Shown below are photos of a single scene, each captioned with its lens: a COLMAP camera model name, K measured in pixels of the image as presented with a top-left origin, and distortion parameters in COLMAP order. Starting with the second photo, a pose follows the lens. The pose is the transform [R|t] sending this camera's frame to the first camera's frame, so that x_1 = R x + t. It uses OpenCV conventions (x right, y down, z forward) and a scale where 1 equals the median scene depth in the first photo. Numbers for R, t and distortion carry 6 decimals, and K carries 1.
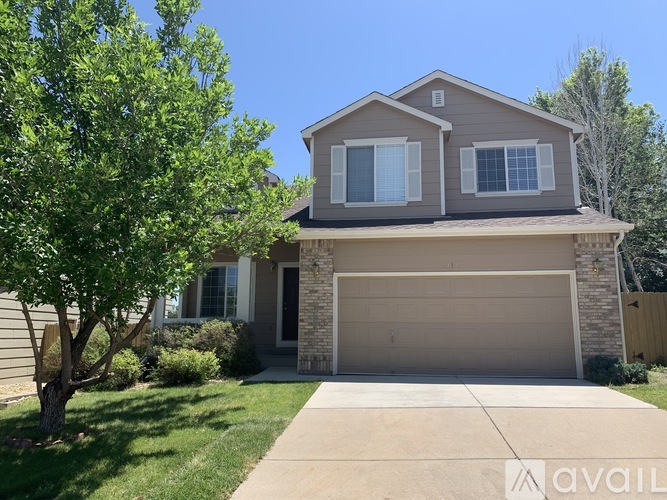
lens RADIAL K [[504.0, 0, 333.0], [0, 504.0, 249.5], [0, 0, 1]] dist [0.006180, 0.000702]
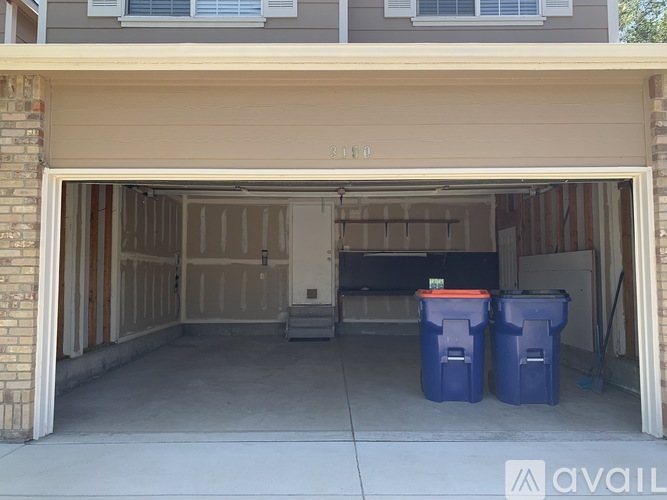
lens RADIAL K [[504.0, 0, 333.0], [0, 504.0, 250.2], [0, 0, 1]] dist [0.006180, 0.000702]
pose [[0.990041, -0.002577, 0.140757, 0.160660], [-0.015227, 0.992007, 0.125259, 0.056286], [-0.139955, -0.126155, 0.982088, 0.591361]]
